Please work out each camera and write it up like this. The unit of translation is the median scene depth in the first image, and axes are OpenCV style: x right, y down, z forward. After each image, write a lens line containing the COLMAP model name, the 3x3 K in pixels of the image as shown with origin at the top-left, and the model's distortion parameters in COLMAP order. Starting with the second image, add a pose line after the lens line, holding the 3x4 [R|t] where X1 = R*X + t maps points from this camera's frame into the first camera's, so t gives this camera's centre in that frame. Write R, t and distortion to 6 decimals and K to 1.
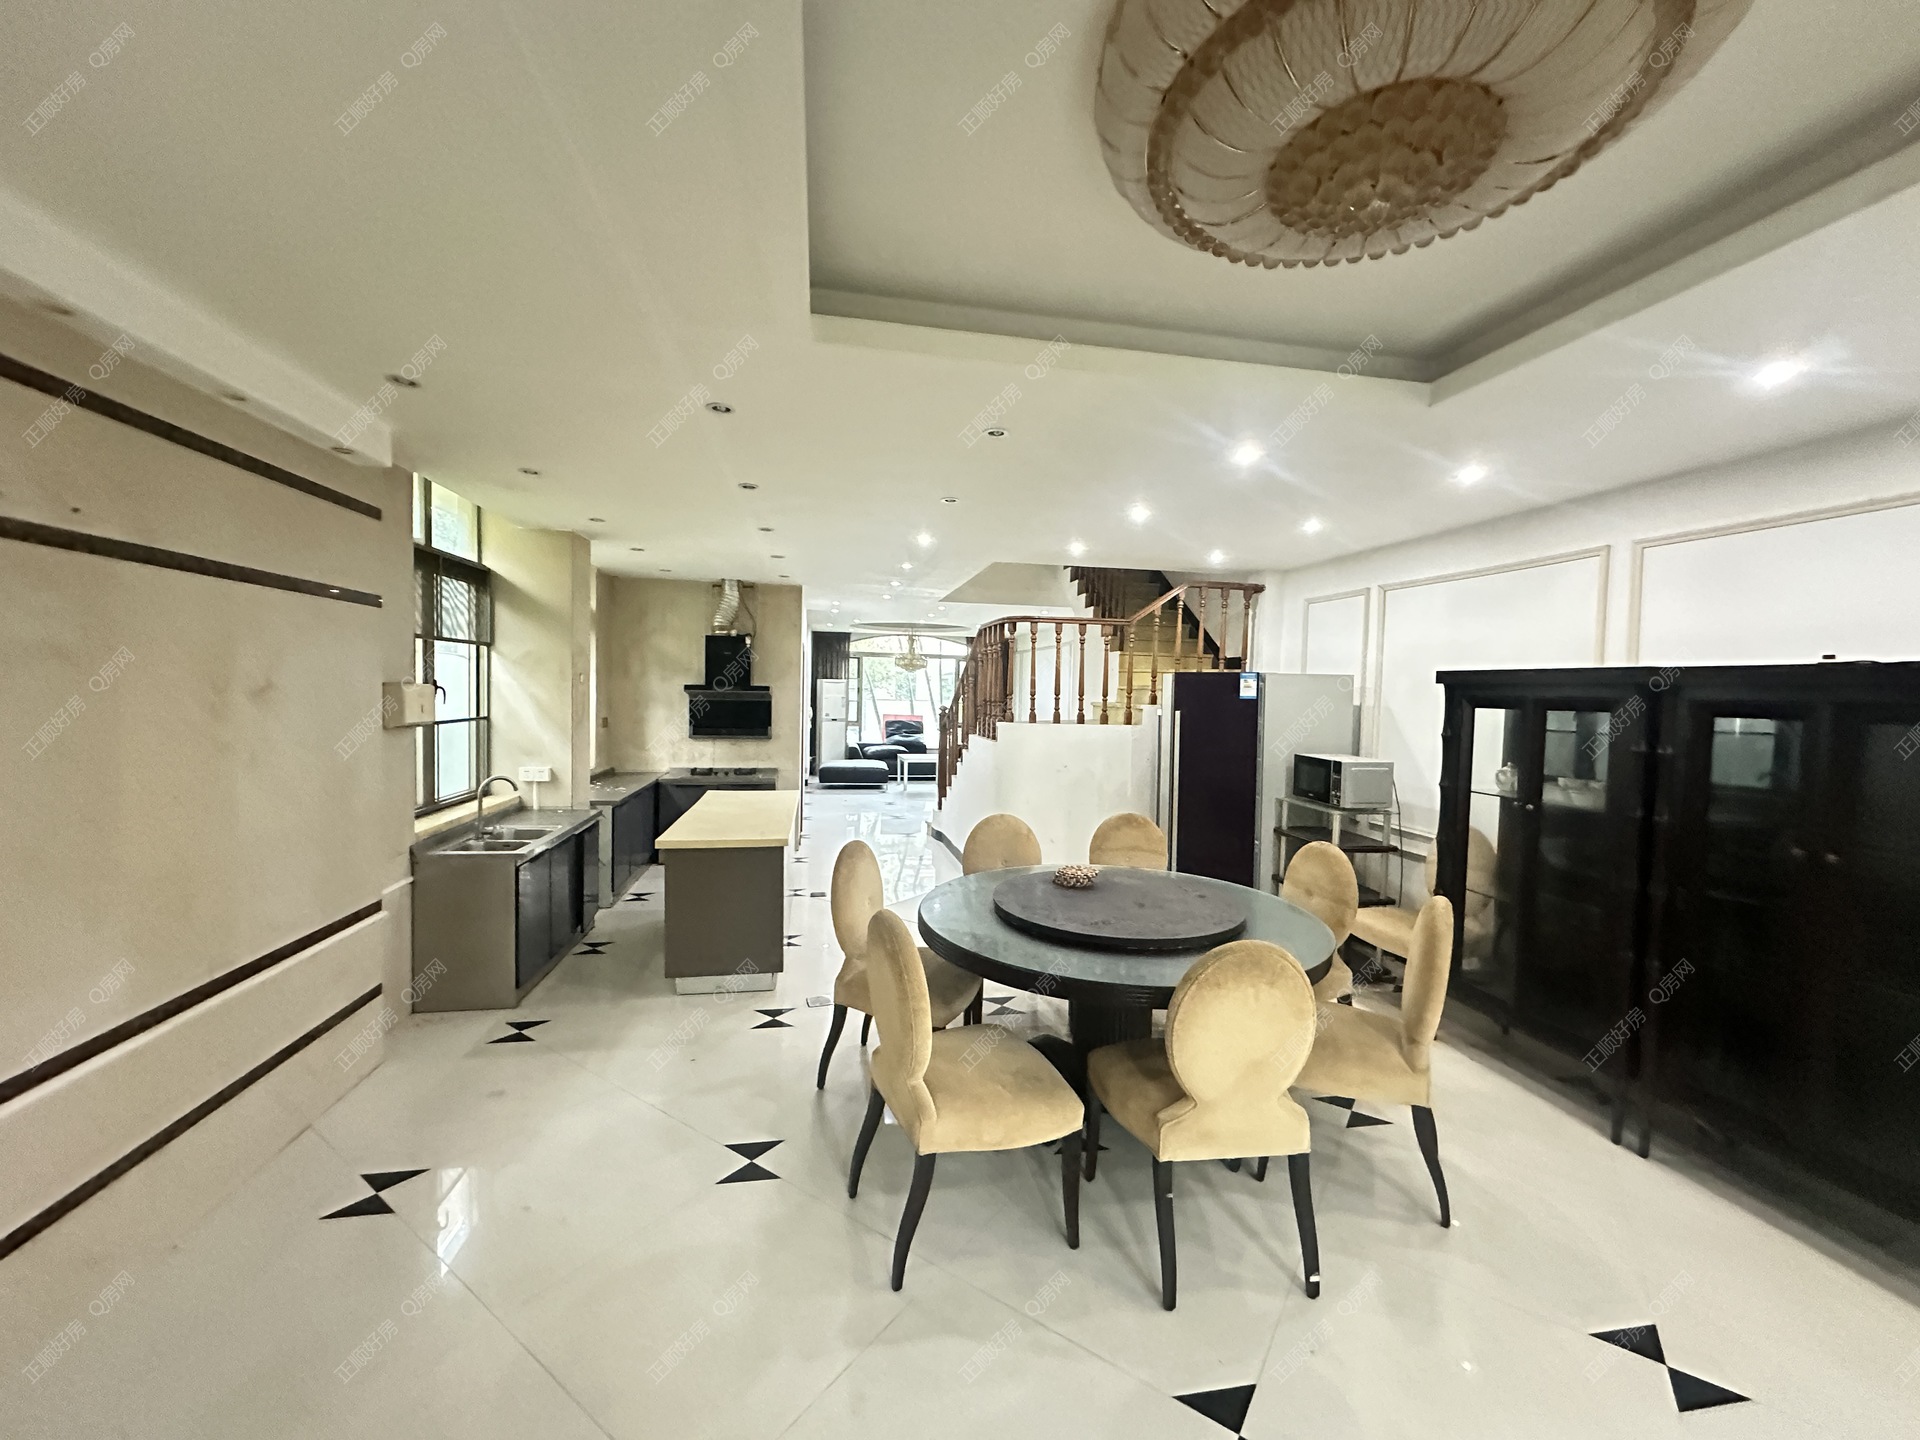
lens RADIAL K [[759.8, 0, 956.5], [0, 759.8, 719.5], [0, 0, 1]] dist [0.000480, 0.000099]
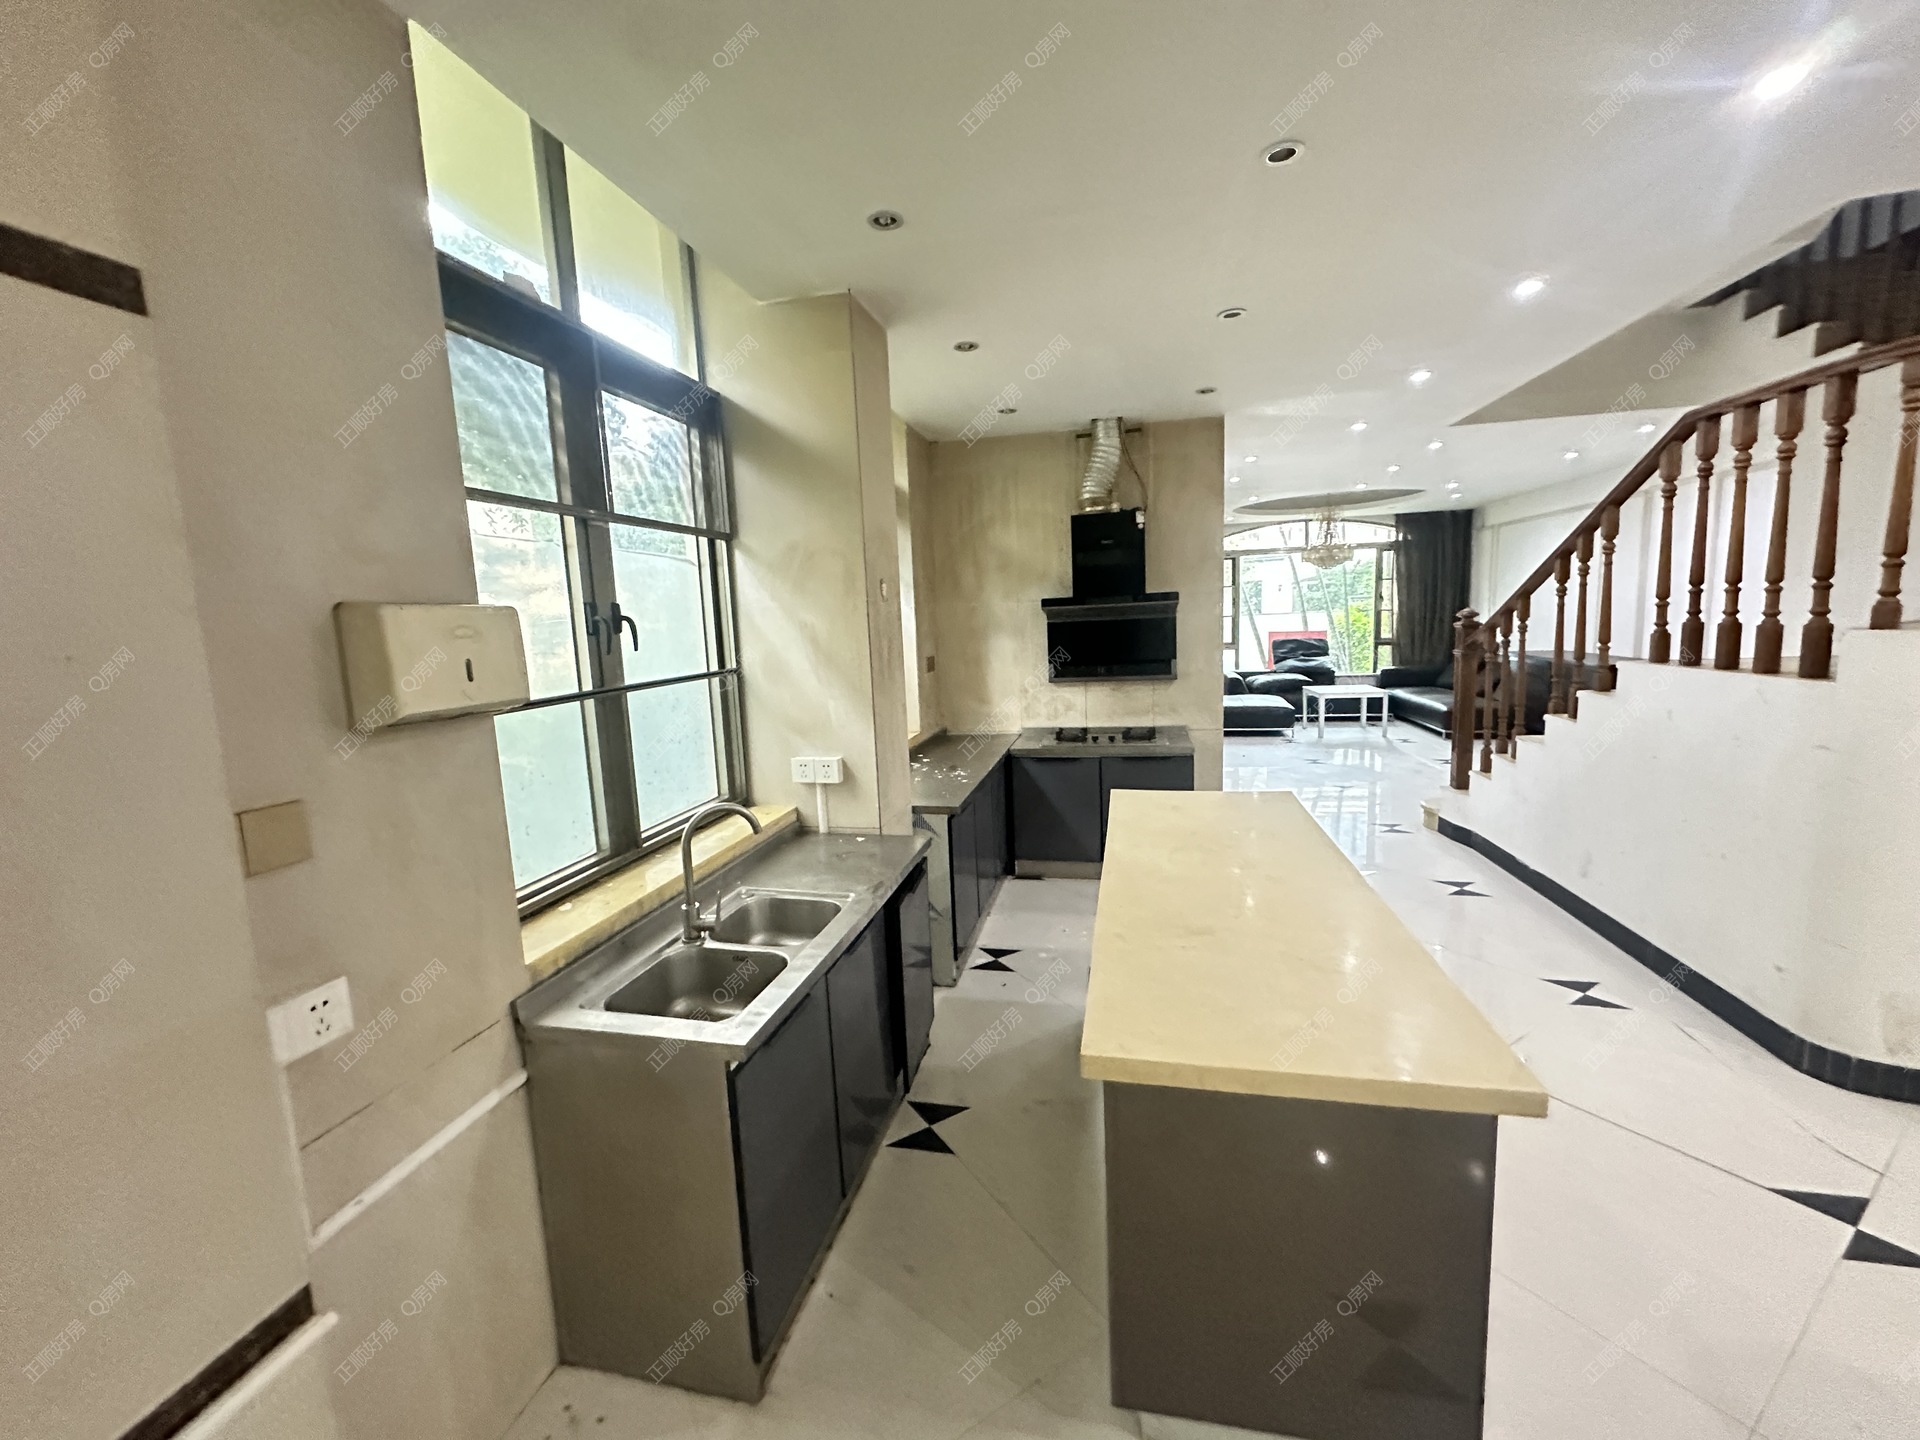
lens RADIAL K [[759.8, 0, 959.0], [0, 759.8, 716.0], [0, 0, 1]] dist [0.000480, 0.000099]
pose [[0.920034, -0.009738, -0.391718, -0.177721], [0.047099, 0.995192, 0.085881, -0.006629], [0.388998, -0.097463, 0.916069, 0.392143]]
